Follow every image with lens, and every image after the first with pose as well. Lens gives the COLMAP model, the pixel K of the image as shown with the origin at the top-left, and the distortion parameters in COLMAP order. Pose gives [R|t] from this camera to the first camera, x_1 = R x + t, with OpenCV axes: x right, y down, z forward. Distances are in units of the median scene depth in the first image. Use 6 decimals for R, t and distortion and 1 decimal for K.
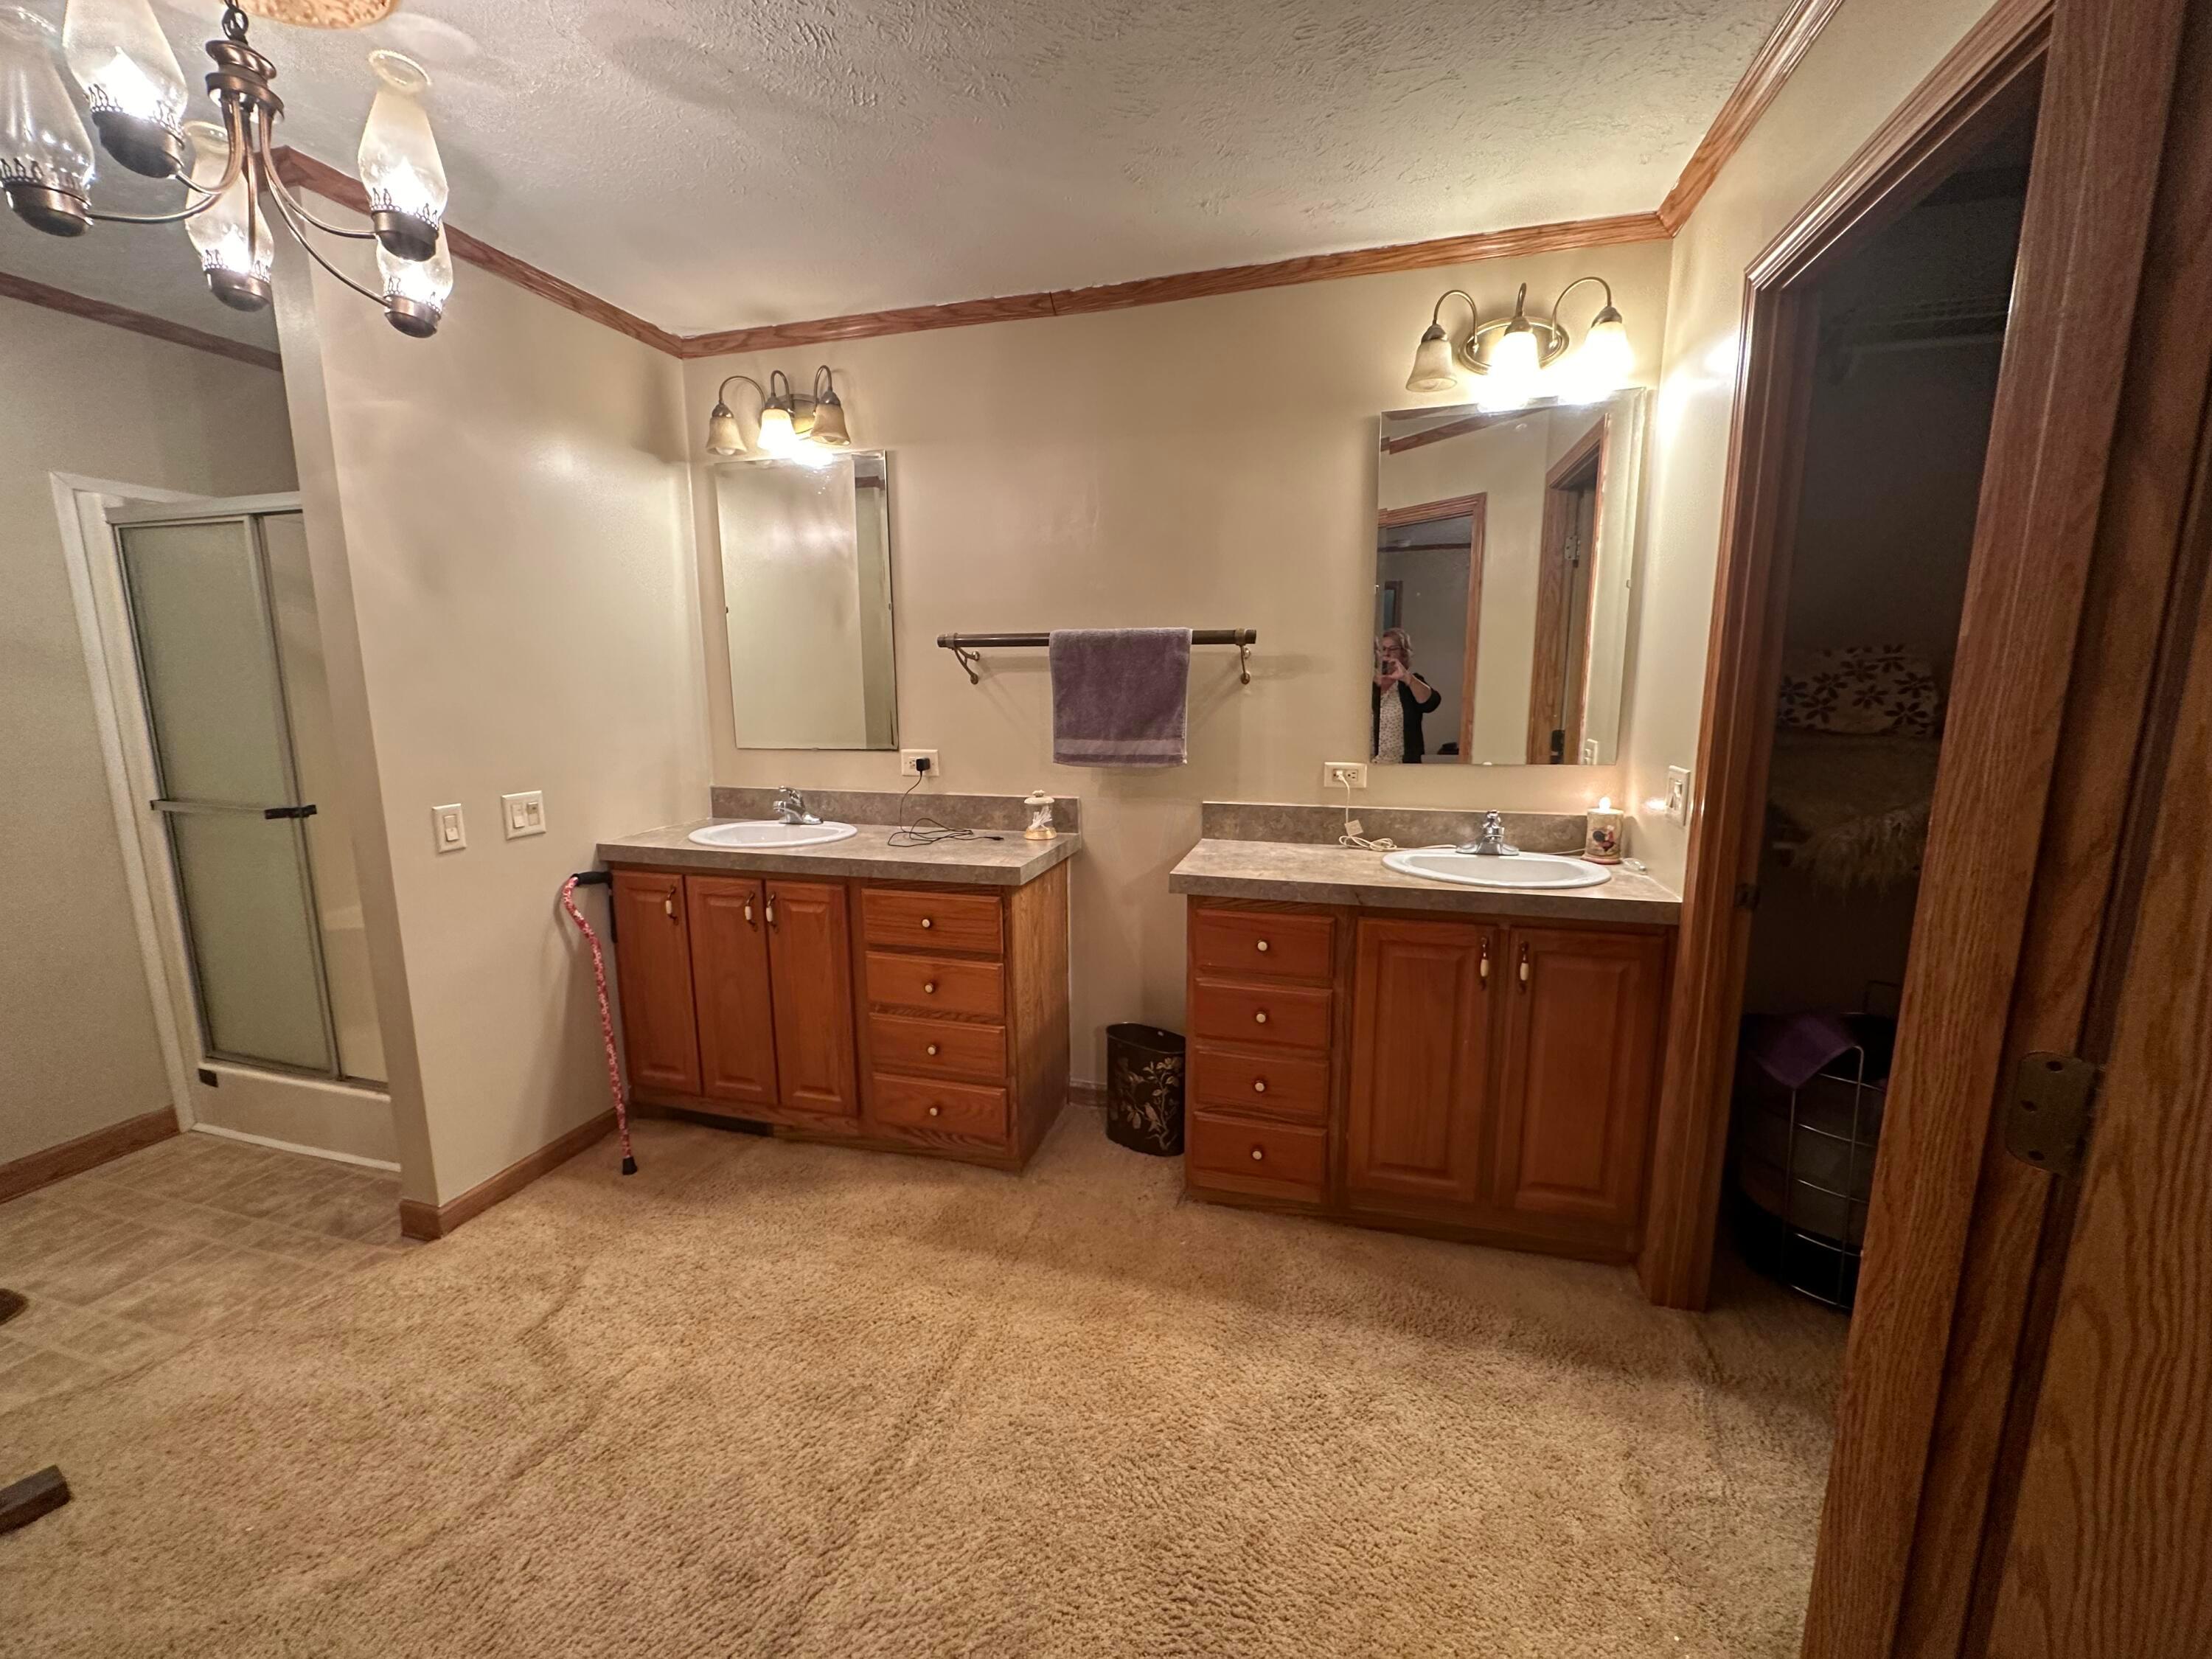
lens RADIAL K [[877.3, 0, 1091.9], [0, 877.3, 829.5], [0, 0, 1]] dist [-0.001504, 0.000555]
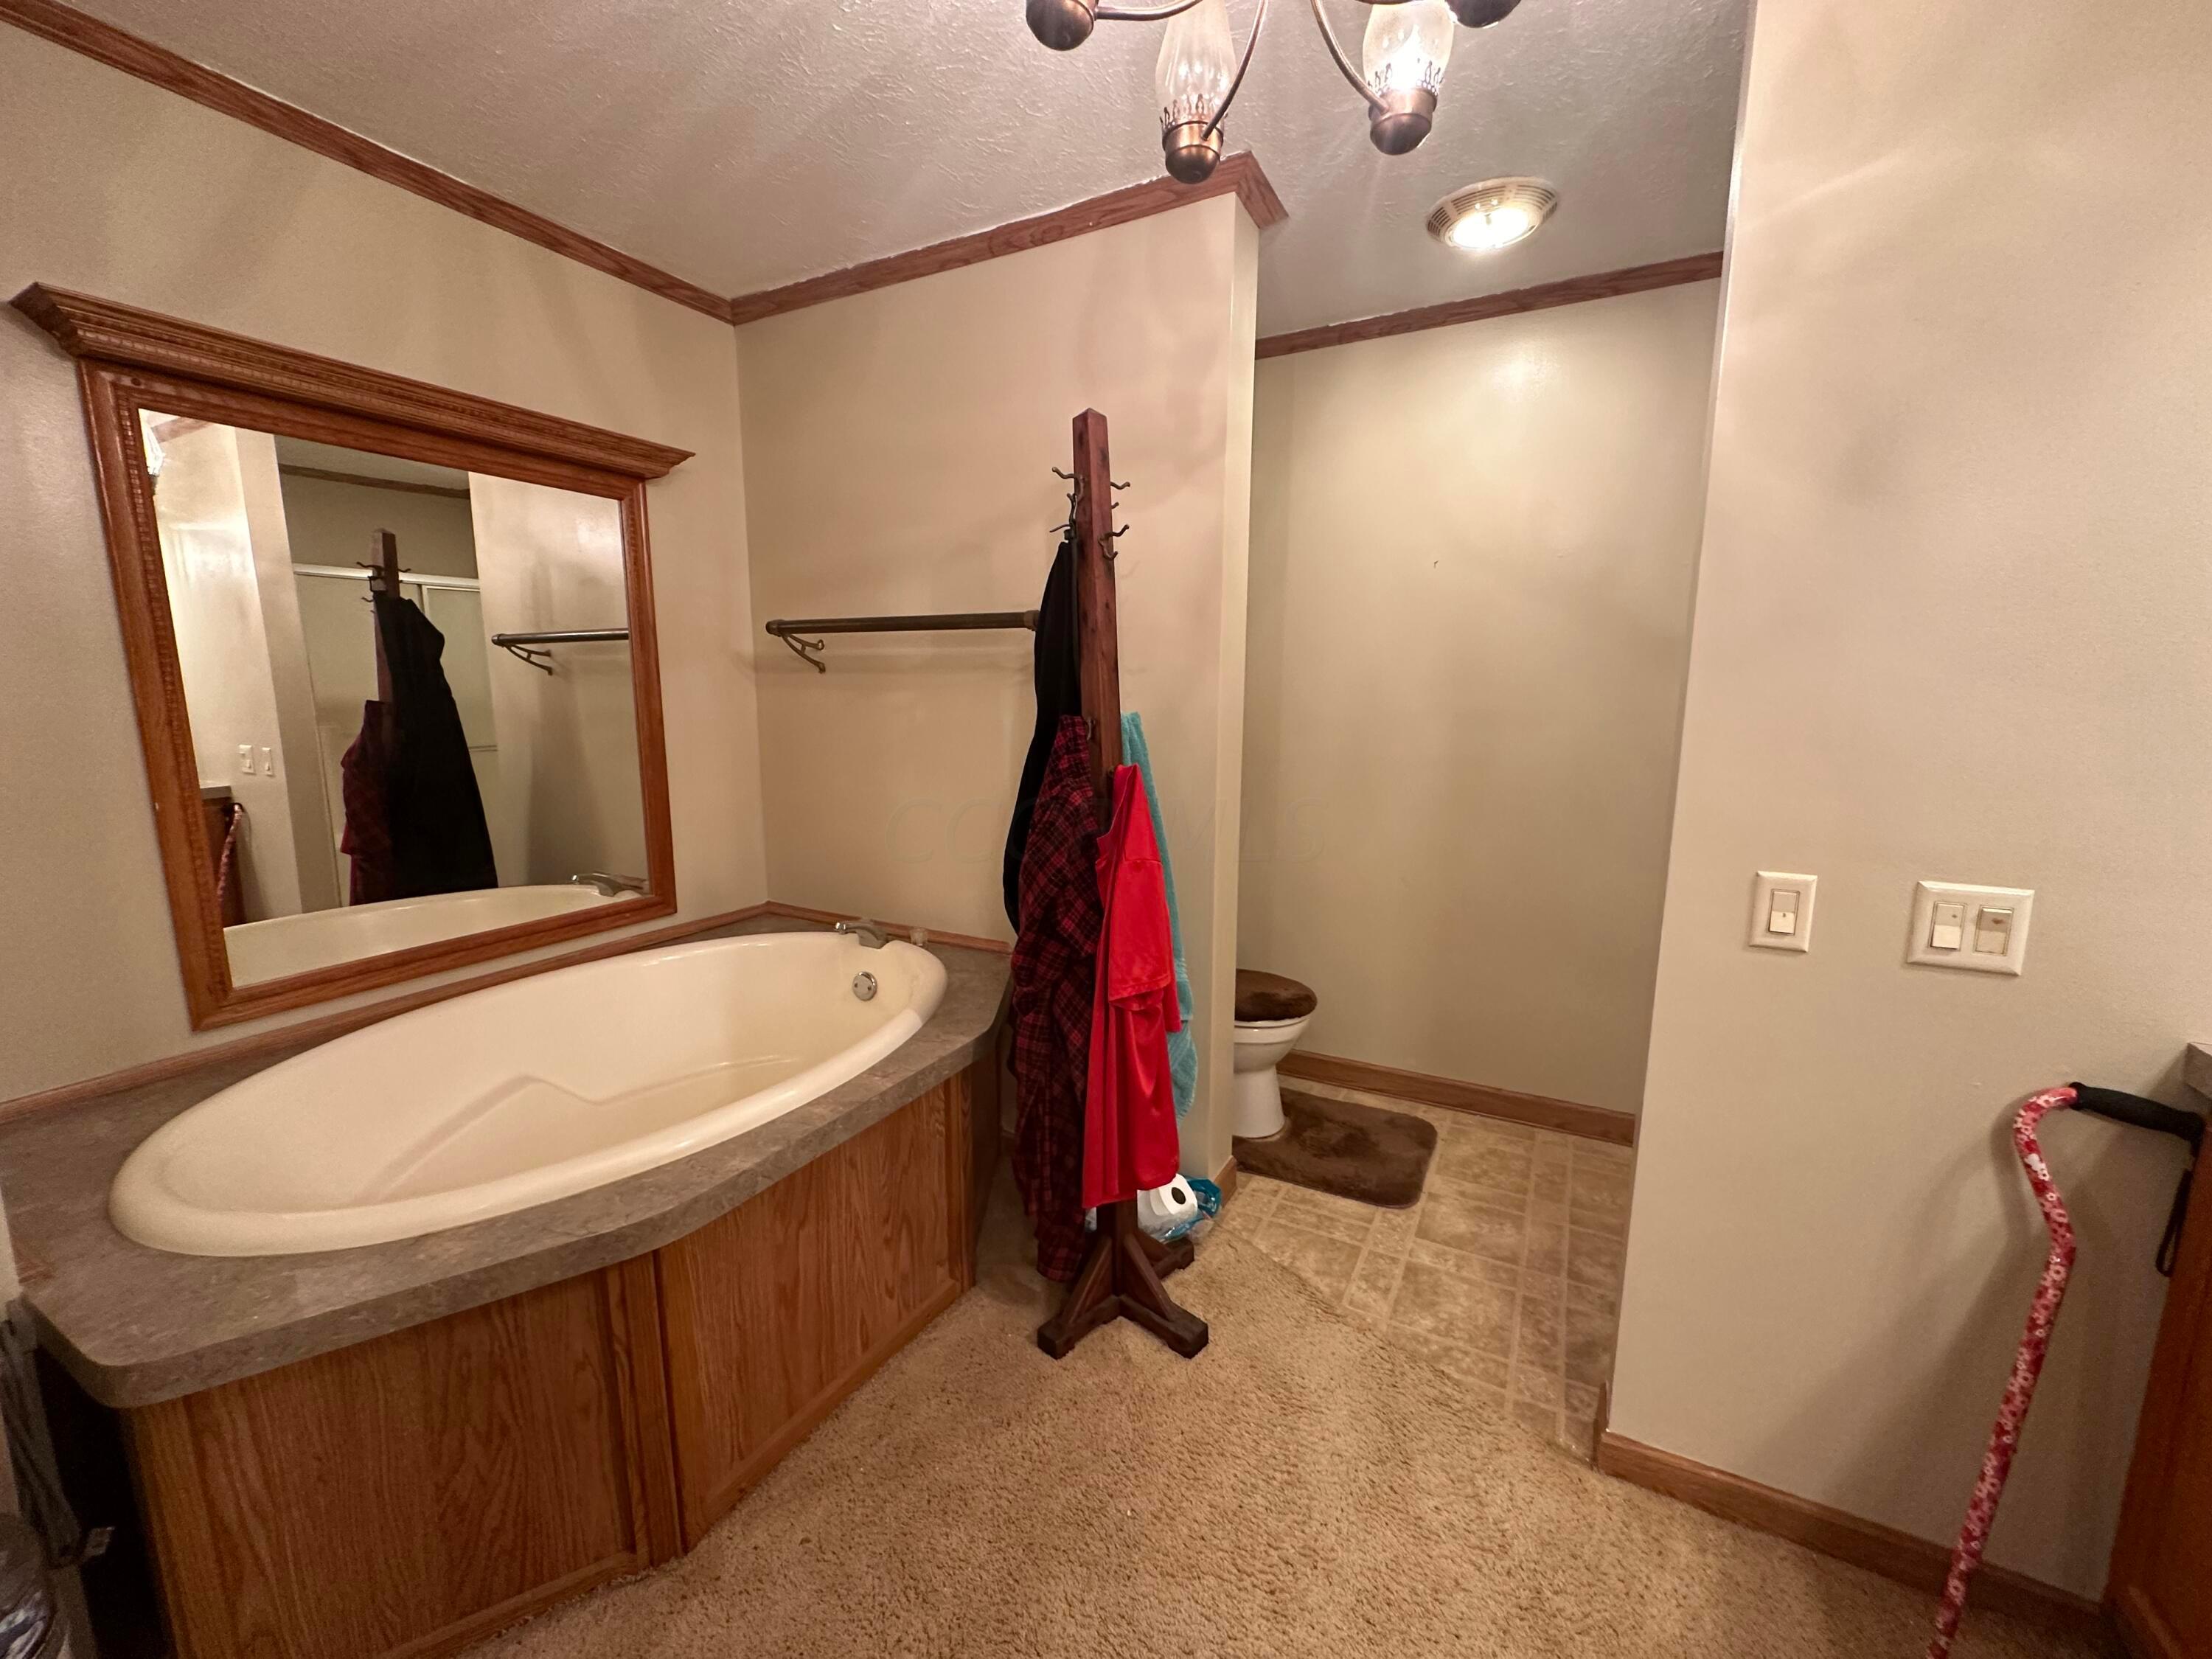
lens RADIAL K [[877.3, 0, 1121.1], [0, 877.3, 826.7], [0, 0, 1]] dist [-0.001504, 0.000555]
pose [[-0.198978, 0.154045, -0.967821, -0.068043], [-0.170395, 0.967088, 0.188960, -0.084356], [0.965077, 0.202511, -0.166181, 0.589222]]
